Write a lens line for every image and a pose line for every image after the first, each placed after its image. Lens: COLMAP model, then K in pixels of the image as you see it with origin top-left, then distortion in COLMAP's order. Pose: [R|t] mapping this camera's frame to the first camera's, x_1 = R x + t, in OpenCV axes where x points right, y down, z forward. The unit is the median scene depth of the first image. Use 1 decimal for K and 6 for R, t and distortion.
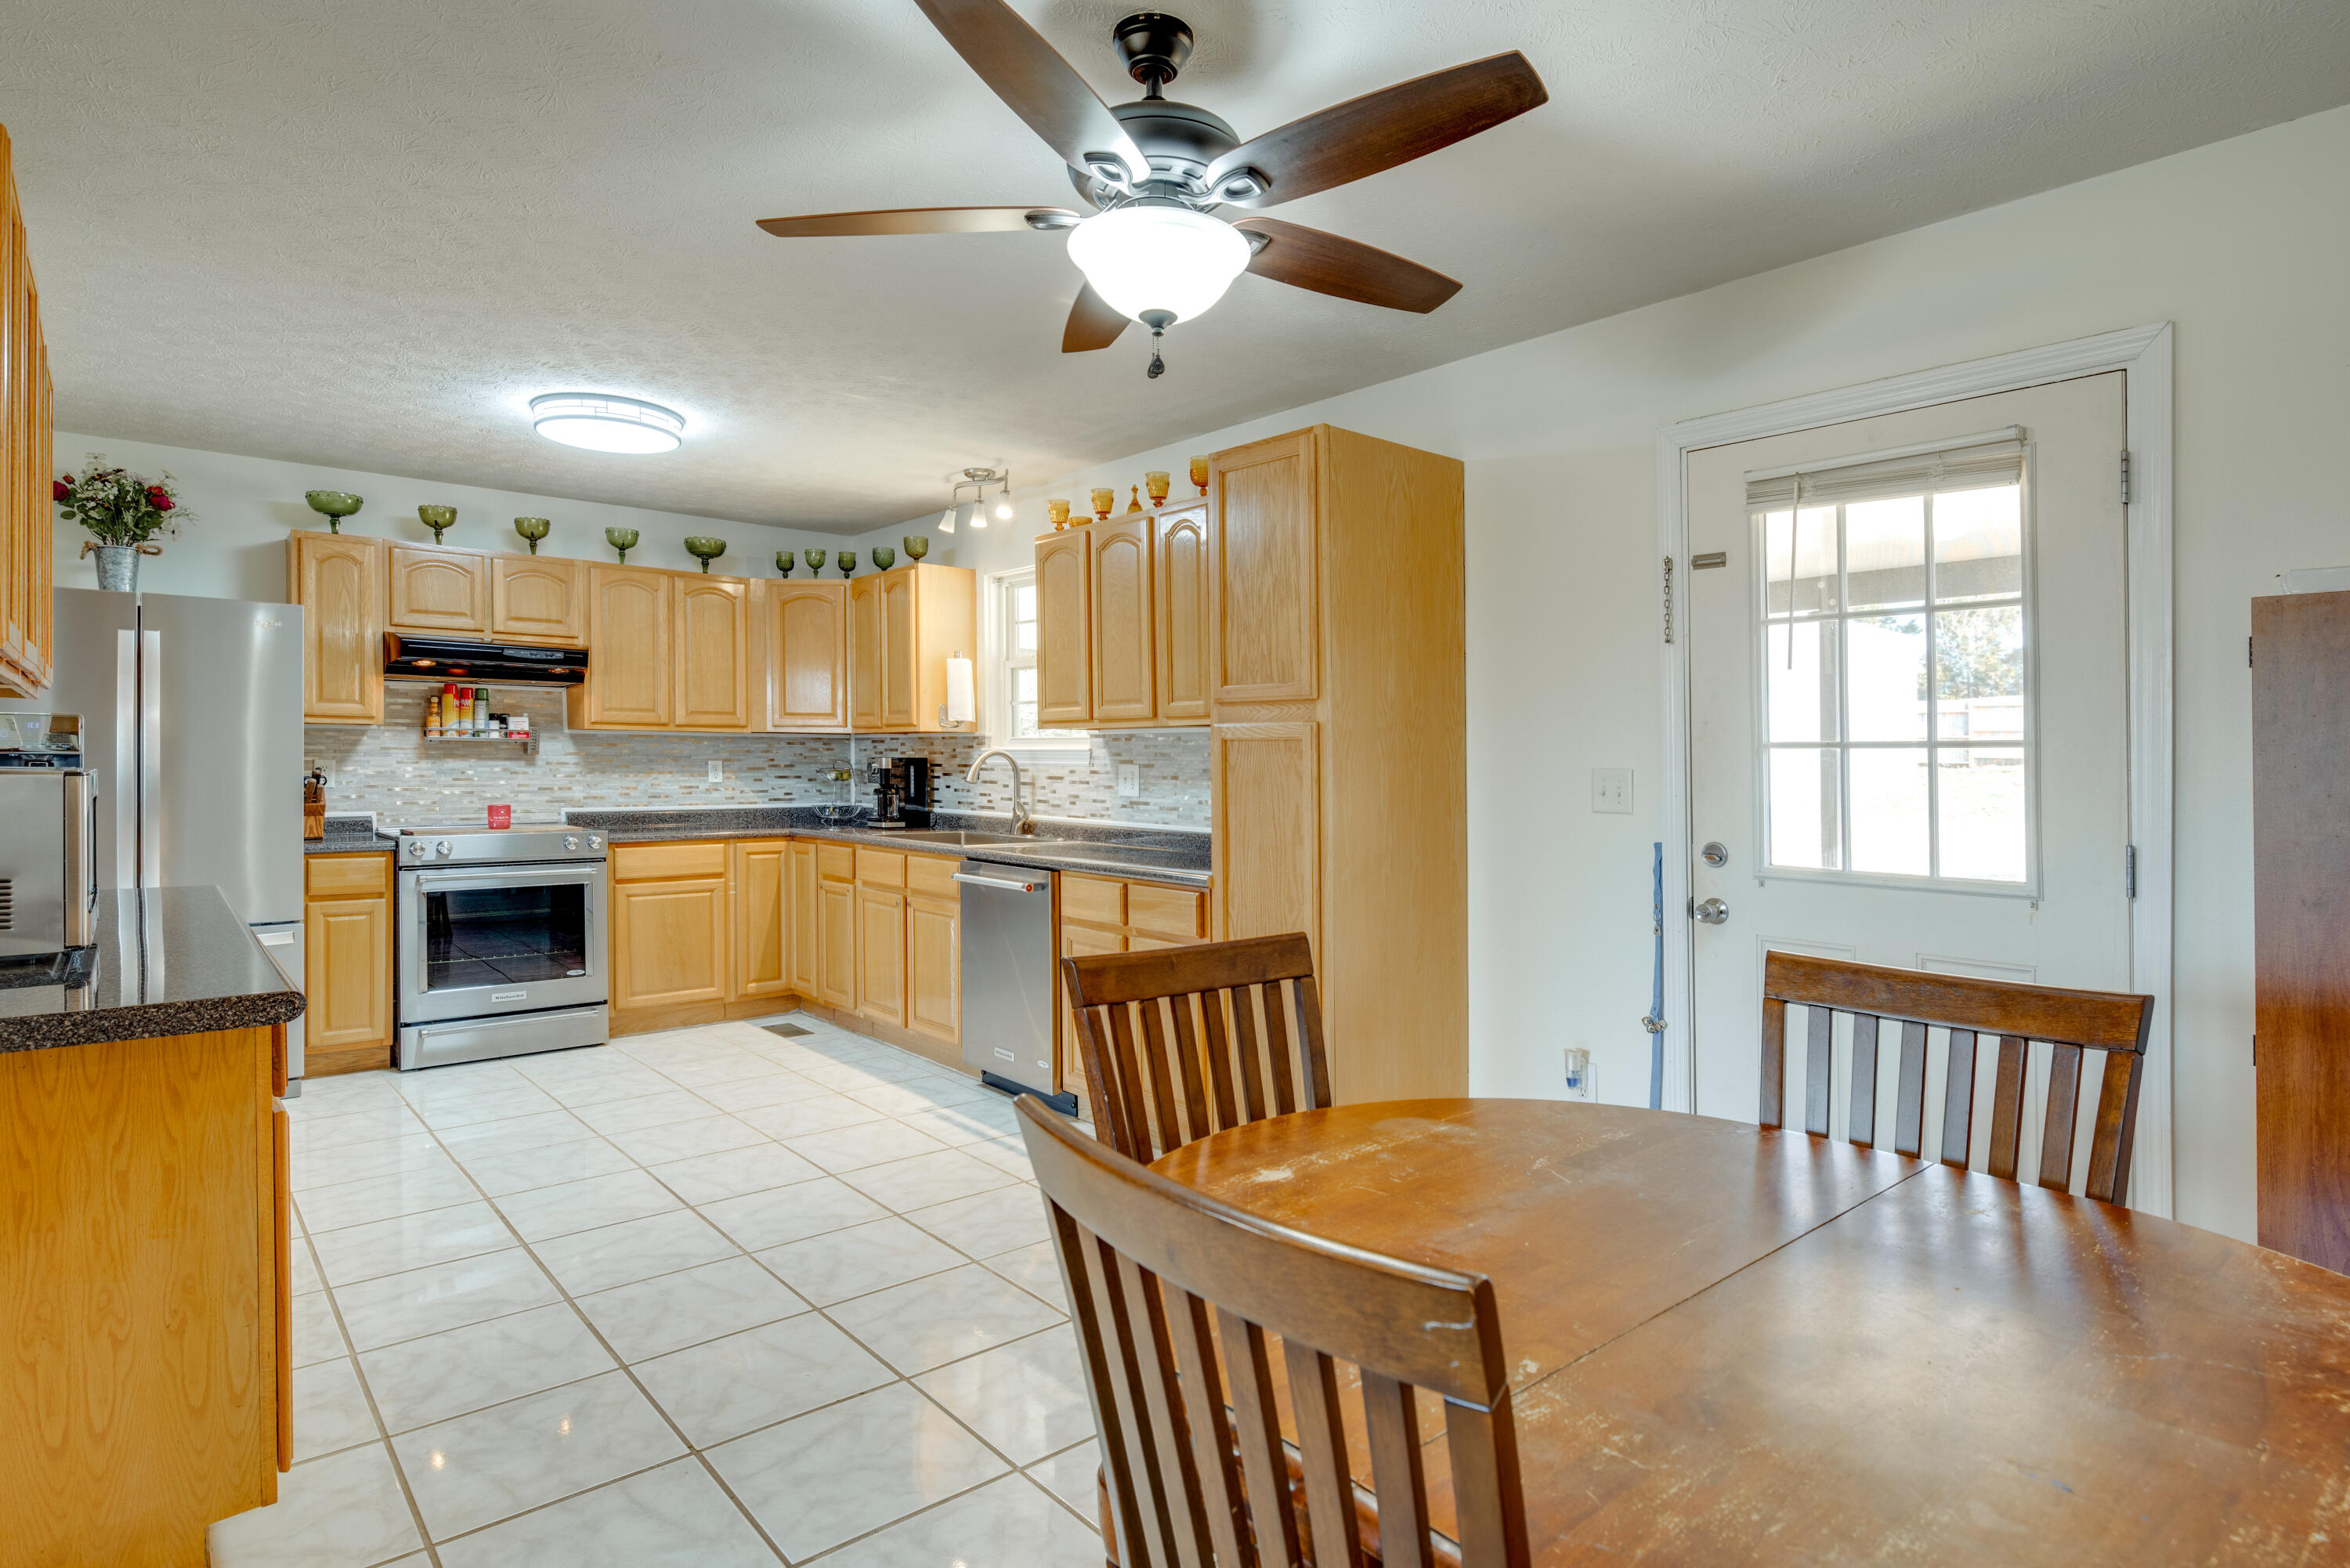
lens RADIAL K [[1225.1, 0, 1171.5], [0, 1225.1, 786.8], [0, 0, 1]] dist [0.013325, -0.010735]
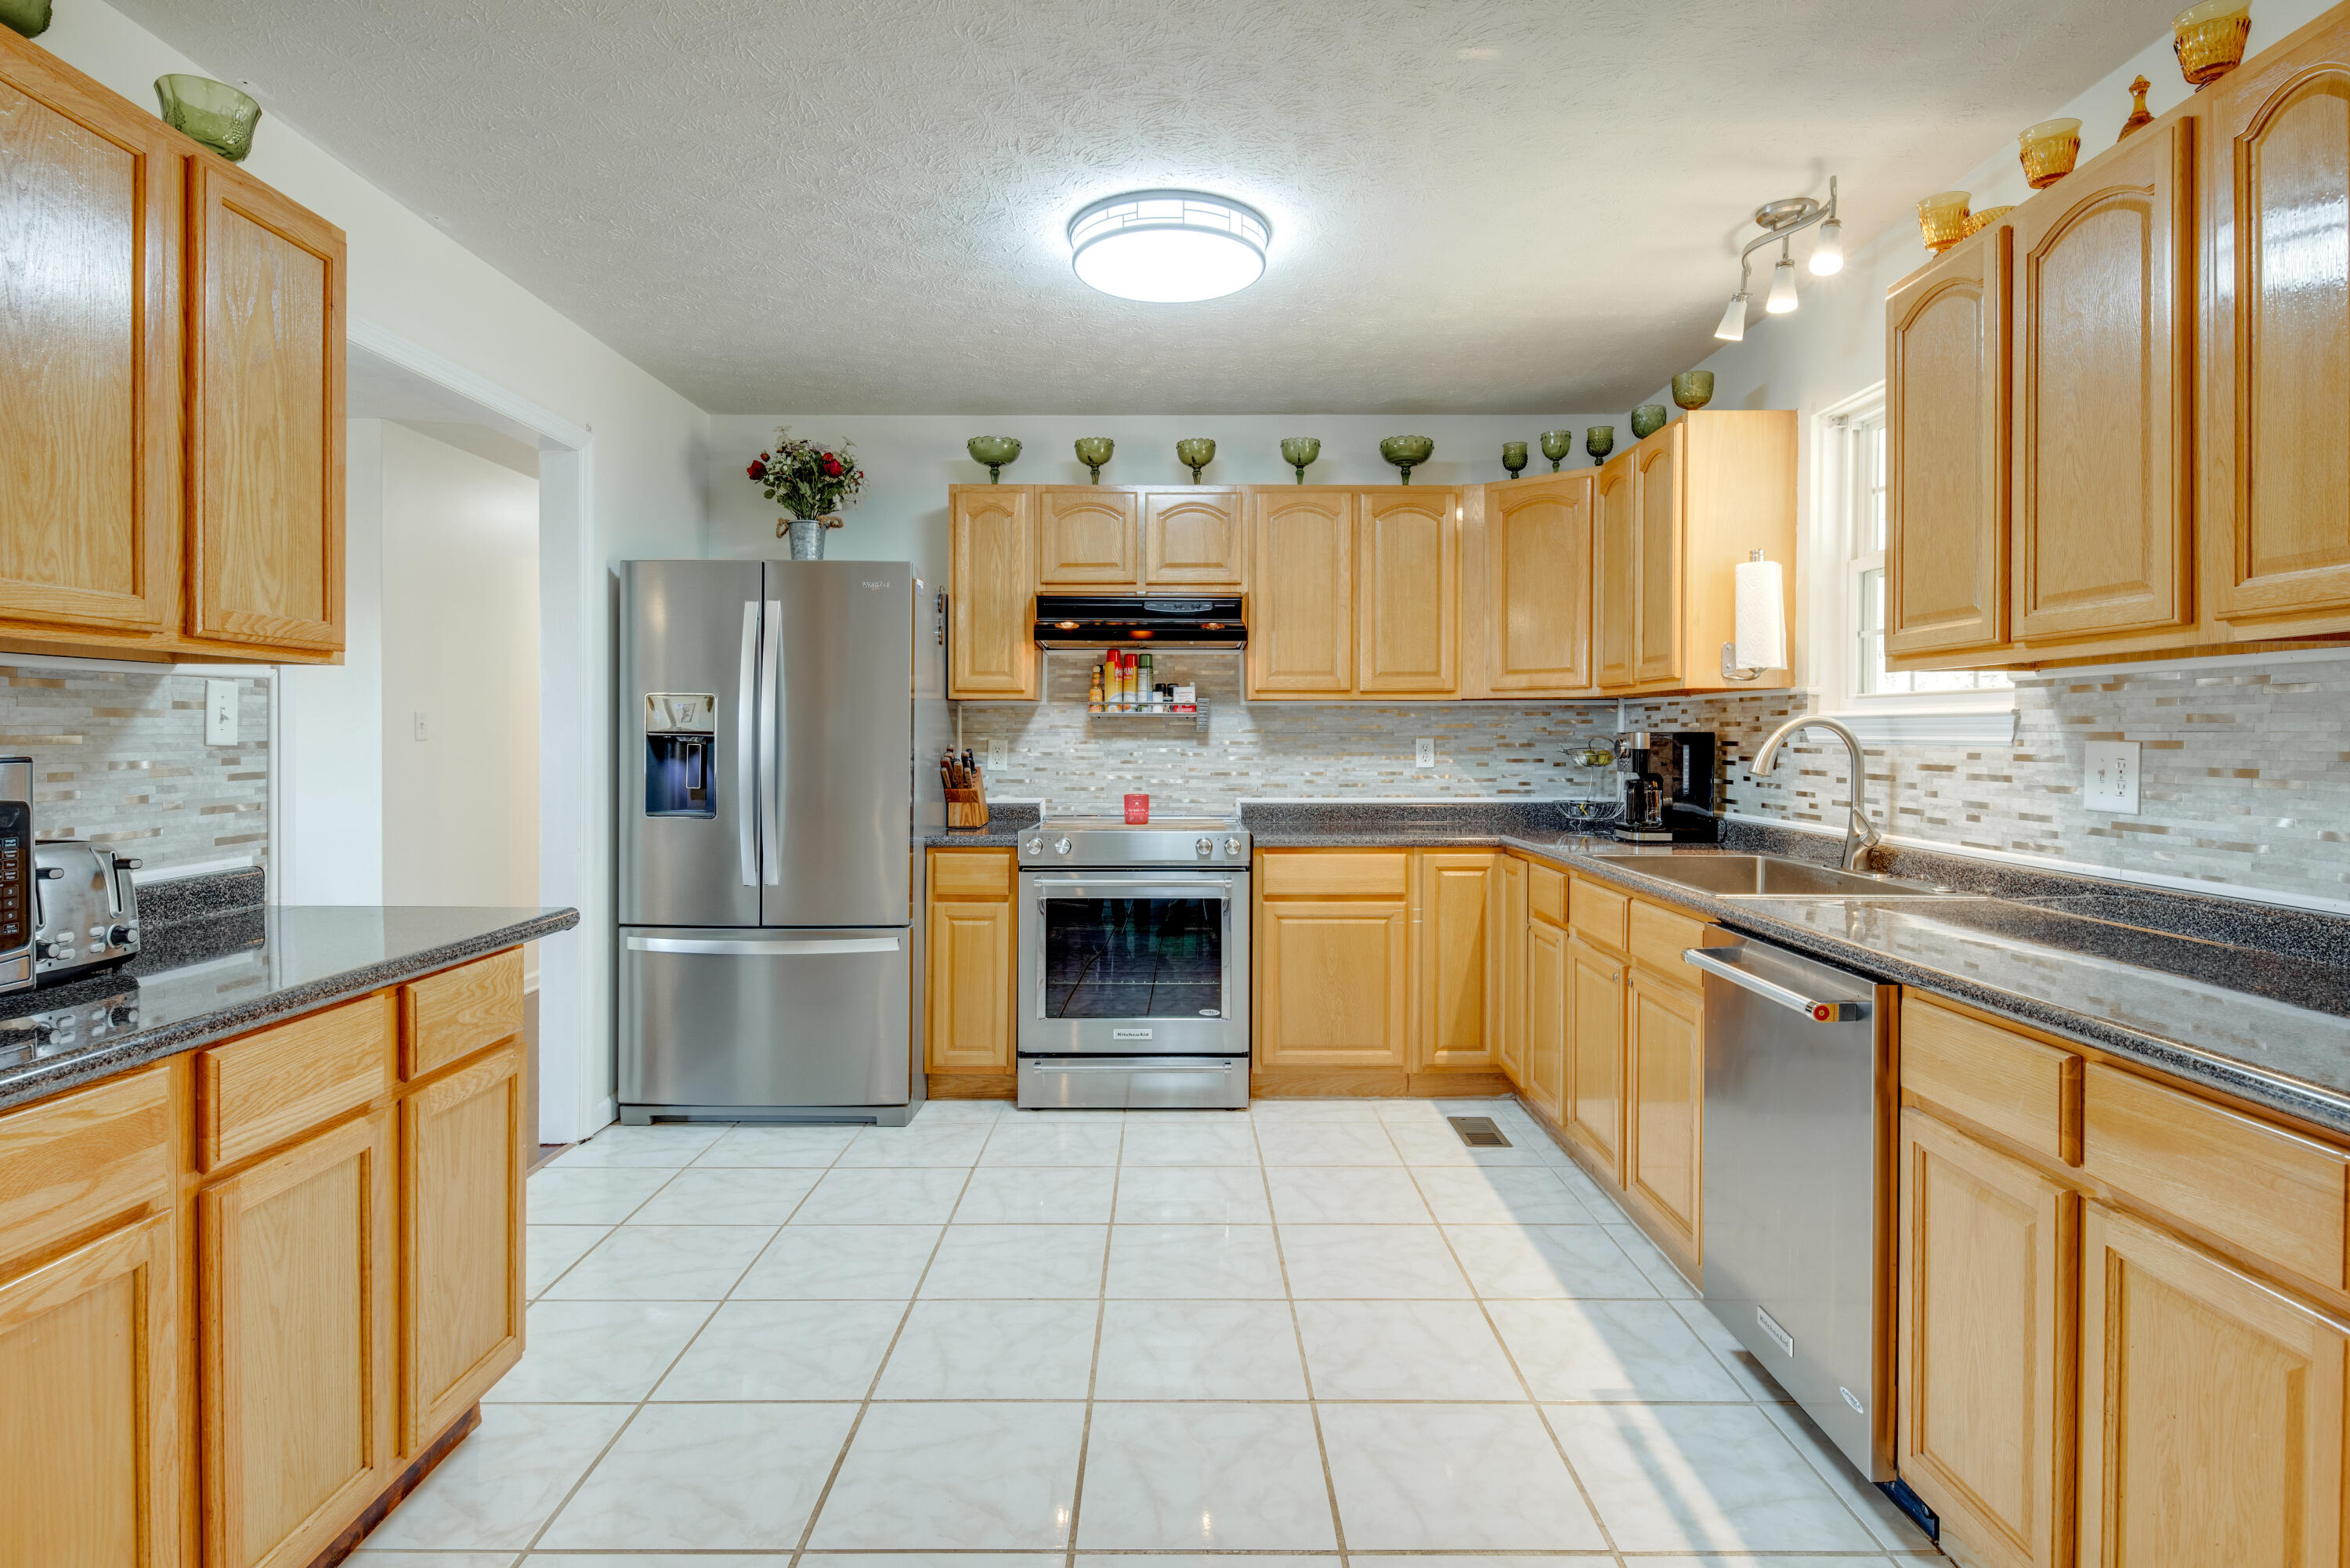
lens RADIAL K [[1225.1, 0, 1171.5], [0, 1225.1, 786.8], [0, 0, 1]] dist [0.013325, -0.010735]
pose [[0.763107, 0.019964, -0.645964, -0.005186], [-0.008238, 0.999742, 0.021166, -0.007257], [0.646220, -0.010830, 0.763074, 0.376320]]
